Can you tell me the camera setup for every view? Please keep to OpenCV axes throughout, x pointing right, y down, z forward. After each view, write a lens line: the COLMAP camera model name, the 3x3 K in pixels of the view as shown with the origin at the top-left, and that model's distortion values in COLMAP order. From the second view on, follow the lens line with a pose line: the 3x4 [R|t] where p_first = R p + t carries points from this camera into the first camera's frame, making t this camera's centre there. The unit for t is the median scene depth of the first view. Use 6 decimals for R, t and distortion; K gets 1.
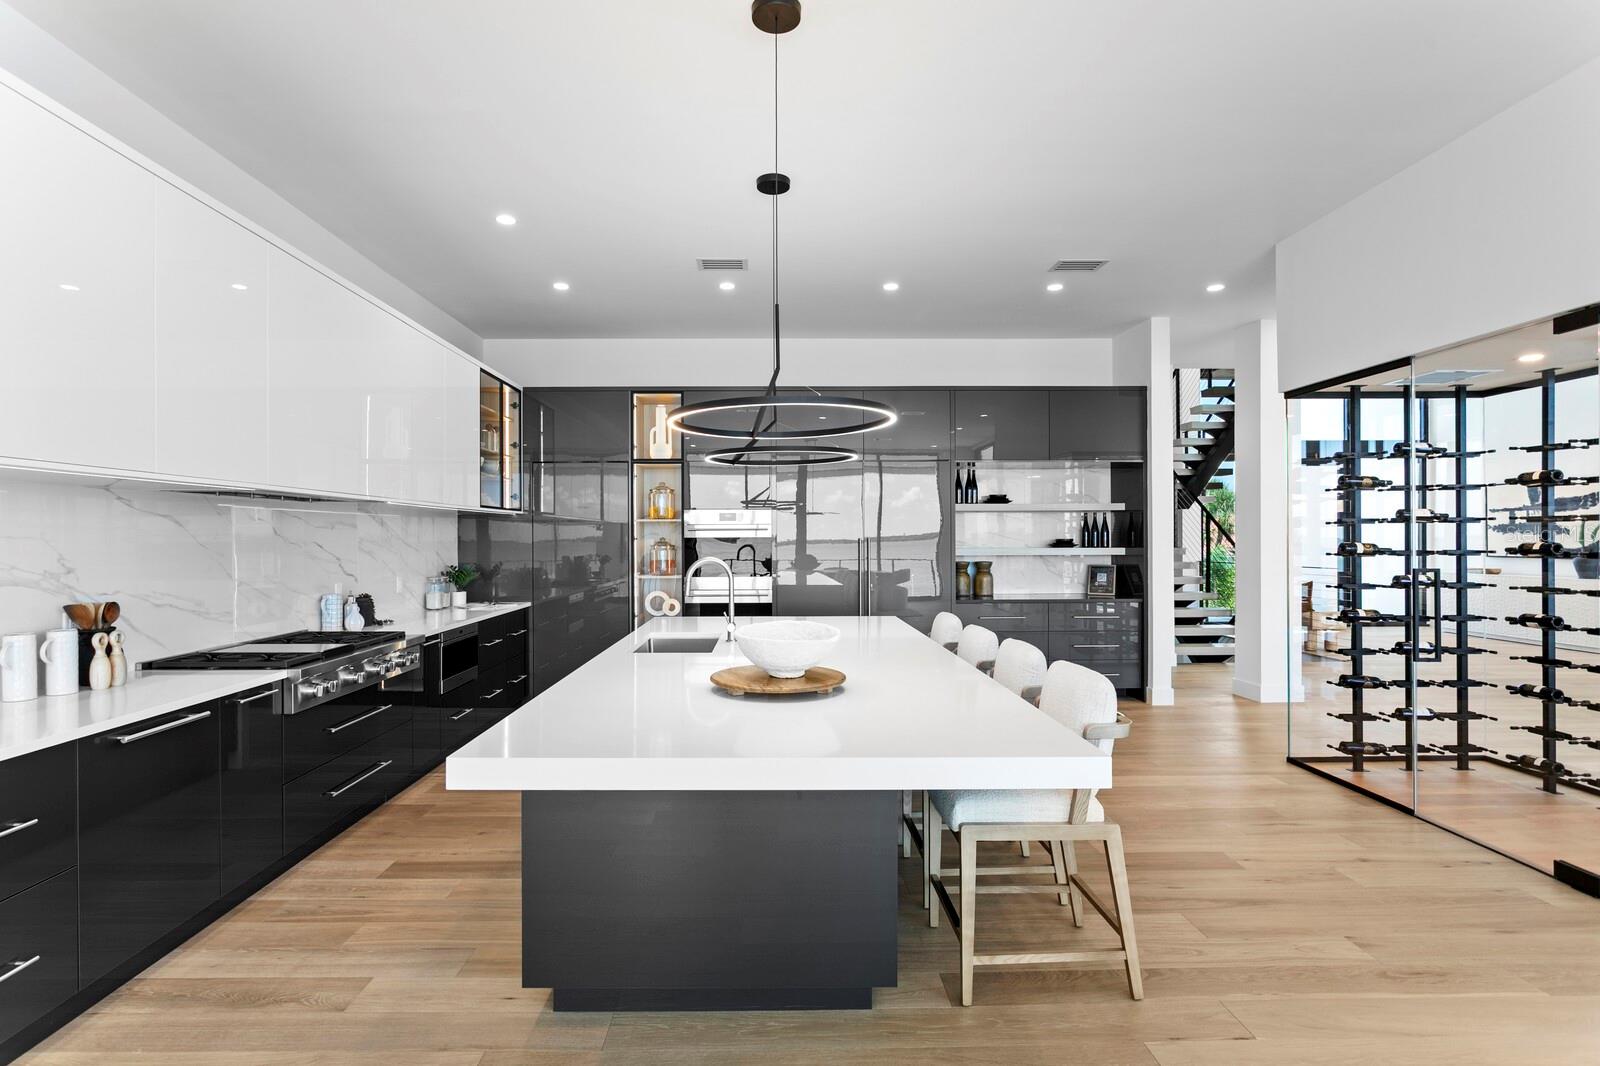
lens RADIAL K [[782.2, 0, 781.3], [0, 782.2, 536.6], [0, 0, 1]] dist [-0.004540, 0.001141]
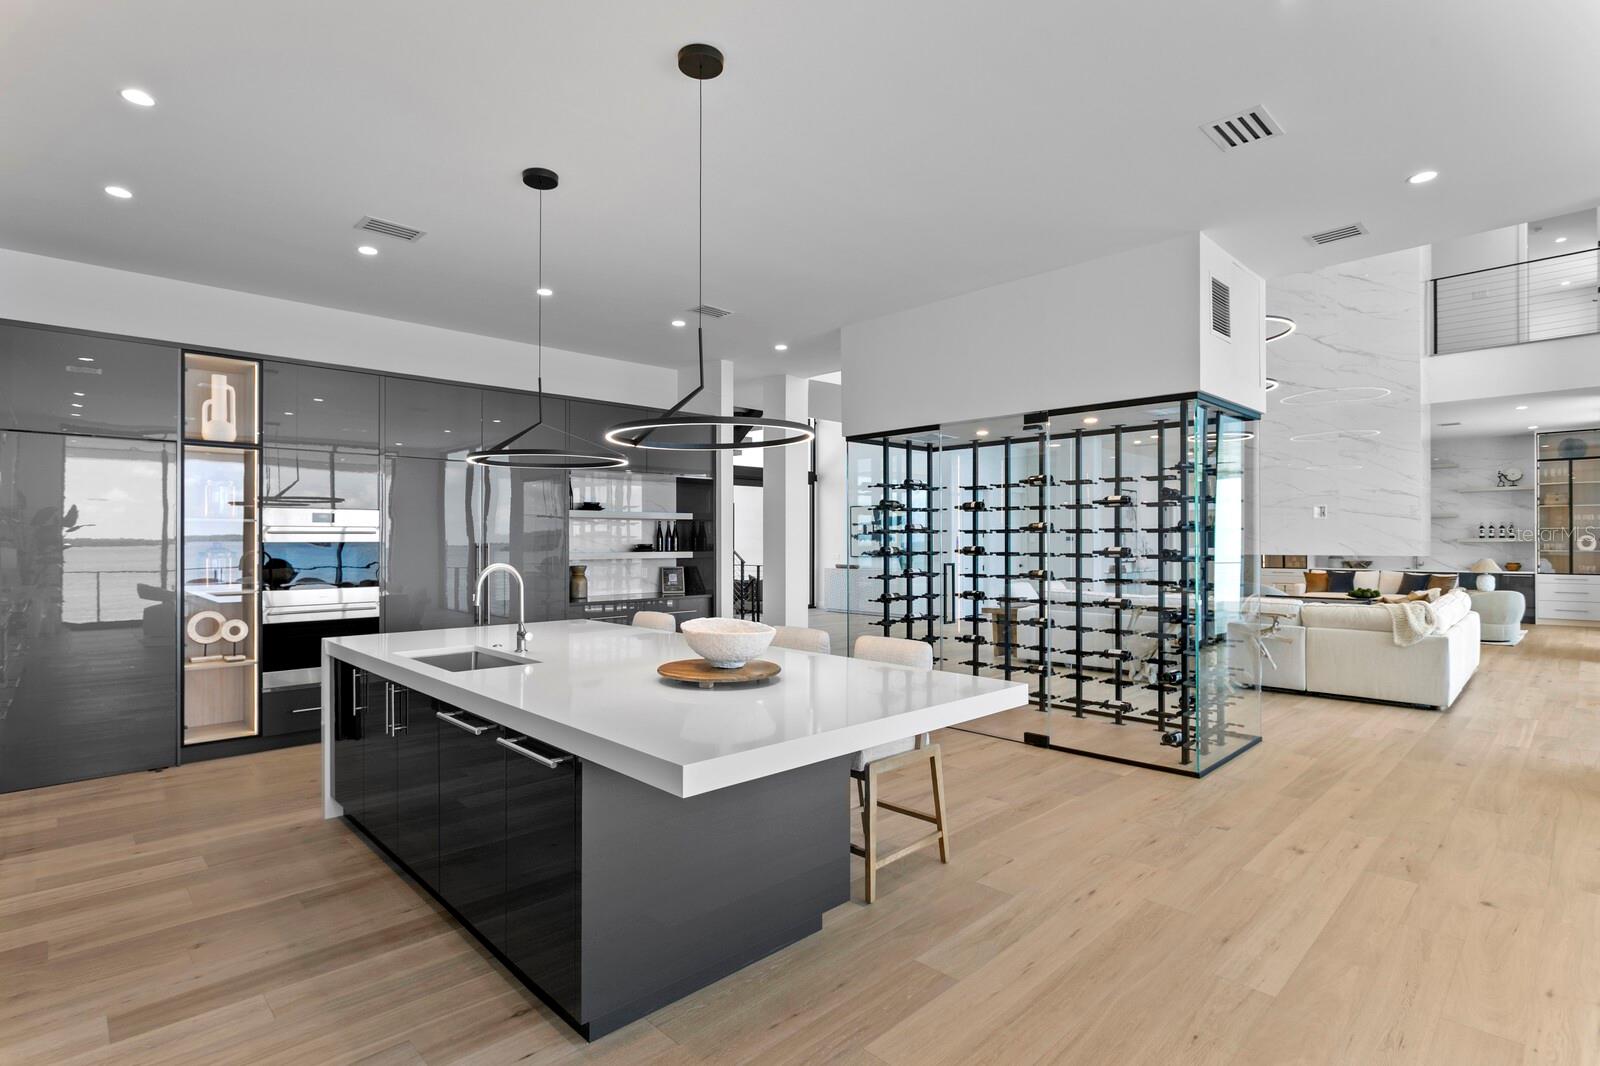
lens RADIAL K [[782.2, 0, 781.3], [0, 782.2, 536.6], [0, 0, 1]] dist [-0.004540, 0.001141]
pose [[0.733742, 0.006816, 0.679393, -0.415618], [-0.002134, 0.999968, -0.007727, 0.001048], [-0.679424, 0.004220, 0.733733, 0.079163]]
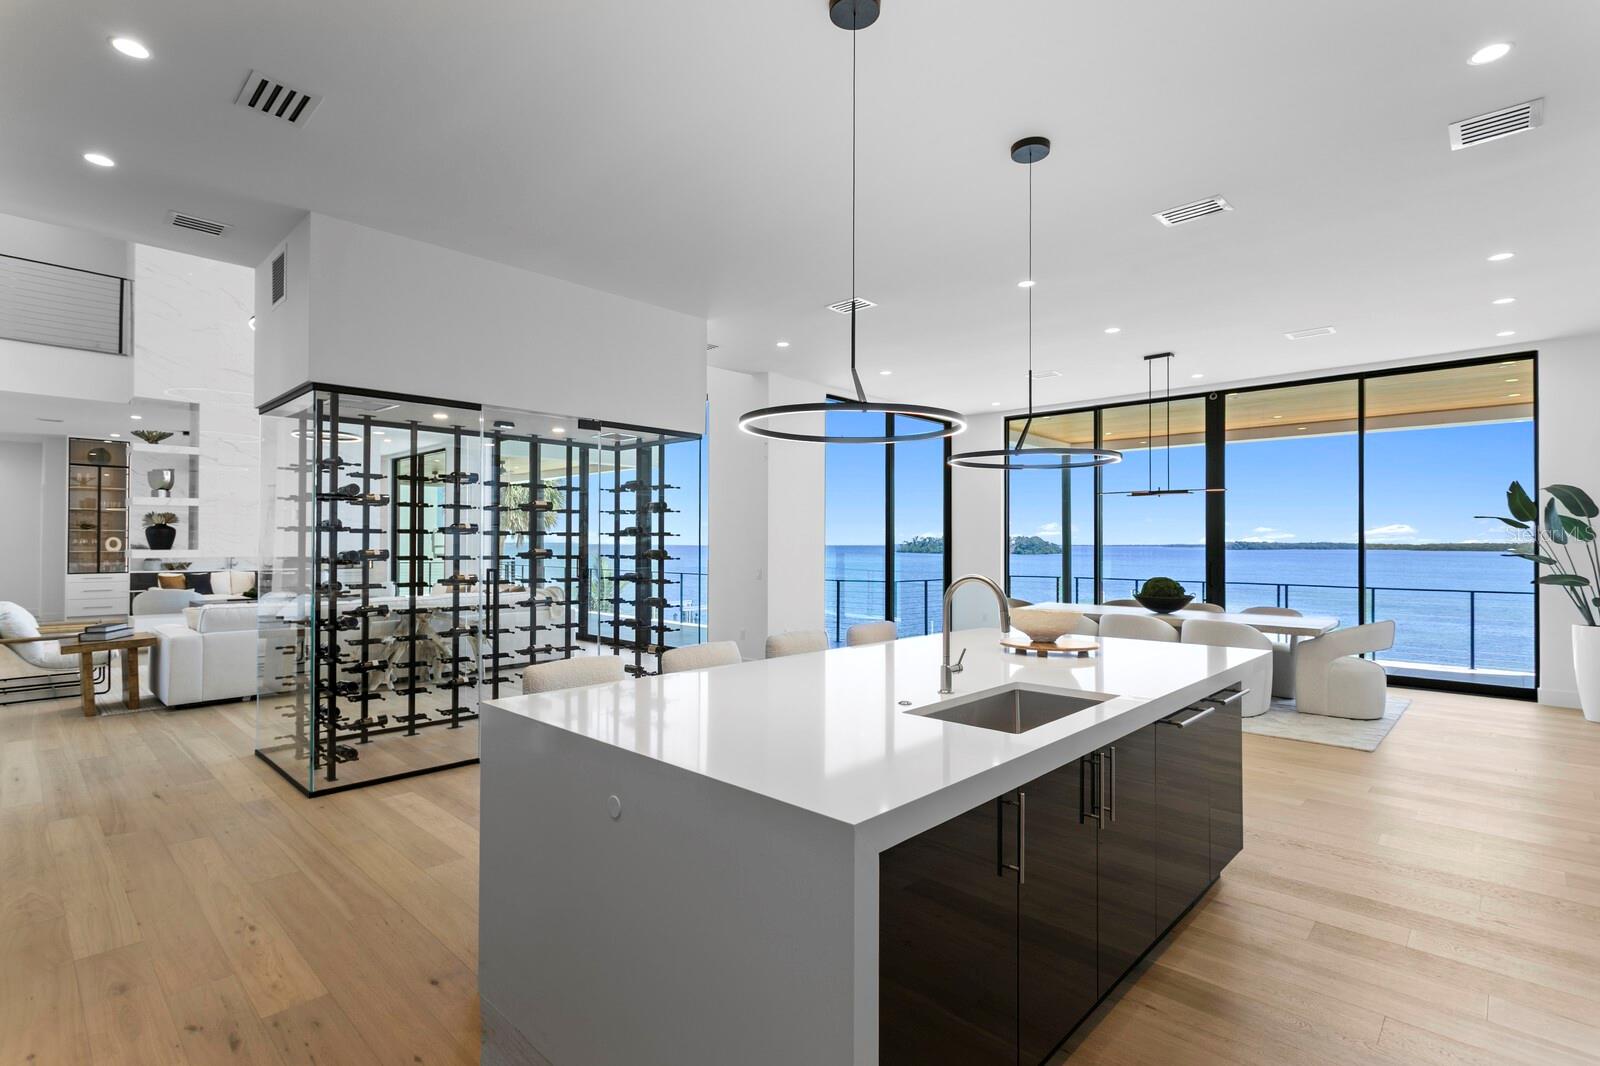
lens RADIAL K [[773.7, 0, 773.1], [0, 773.7, 531.2], [0, 0, 1]] dist [0.039108, -0.000059]
pose [[-0.700613, 0.012299, 0.713435, -0.402432], [0.001397, 0.999873, -0.015865, -0.001306], [-0.713540, -0.010118, -0.700542, 1.403192]]
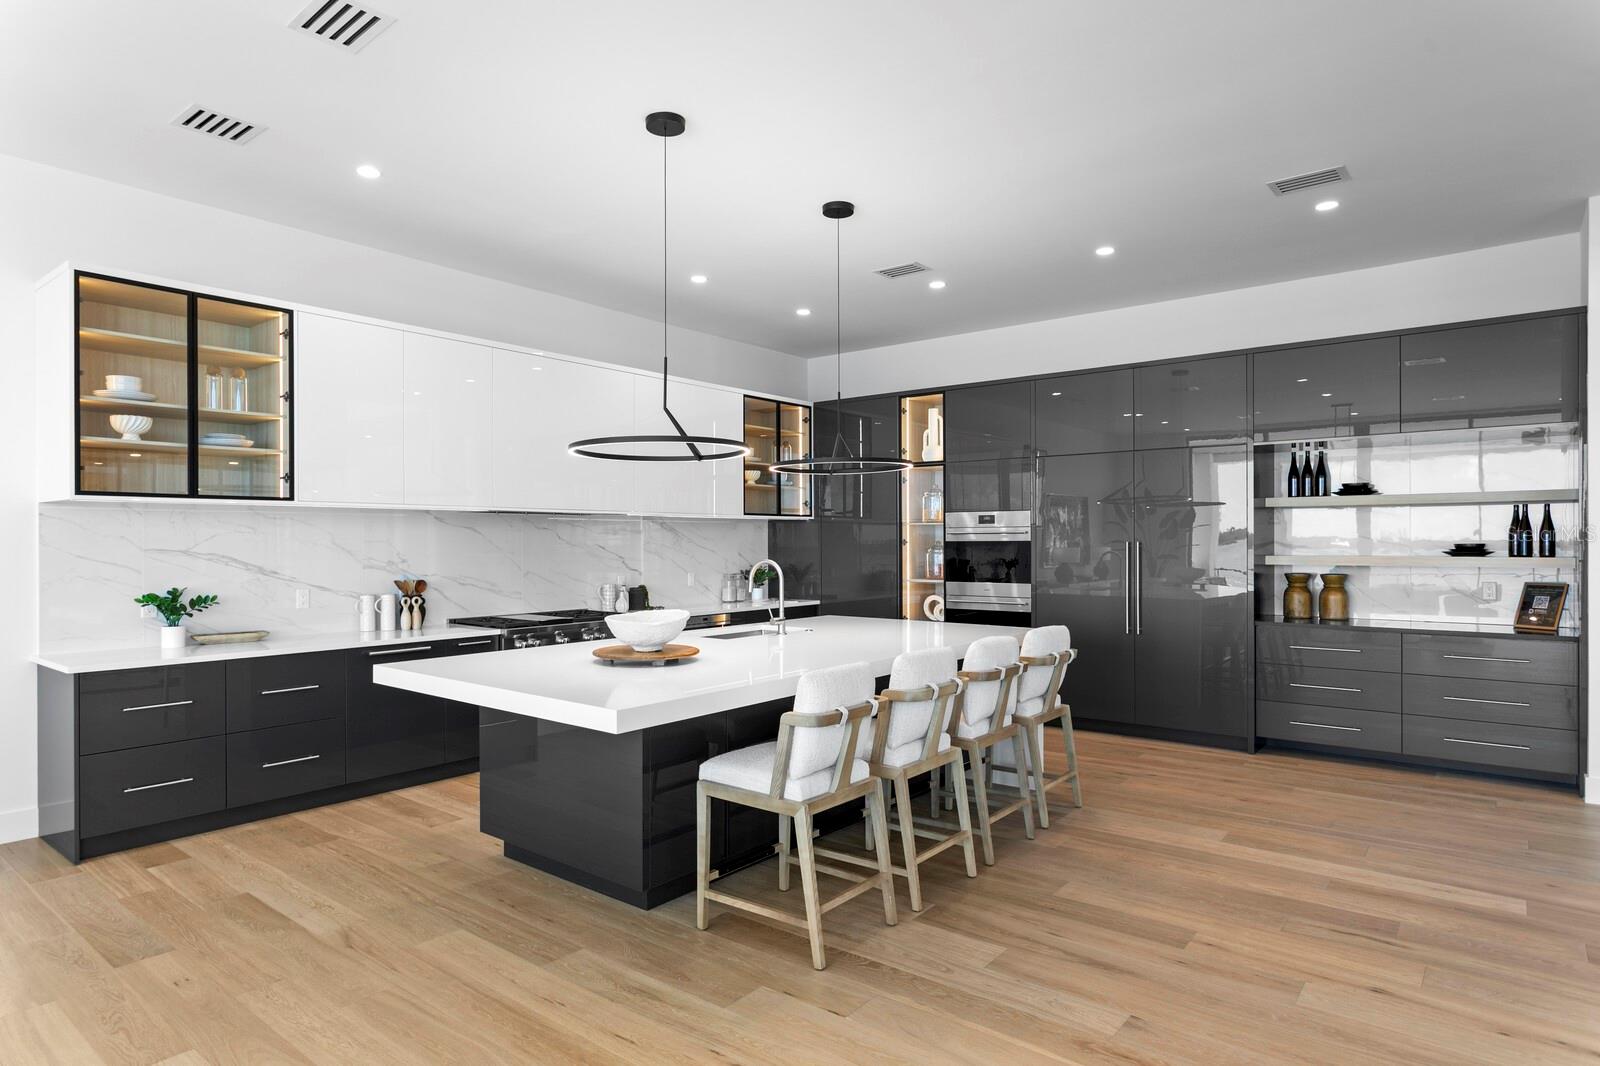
lens RADIAL K [[913.4, 0, 784.0], [0, 913.4, 543.5], [0, 0, 1]] dist [-0.002646, 0.000003]
pose [[0.764459, 0.003453, -0.644663, 0.682920], [0.000803, 0.999980, 0.006309, -0.004652], [0.644671, -0.005341, 0.764441, 0.000118]]
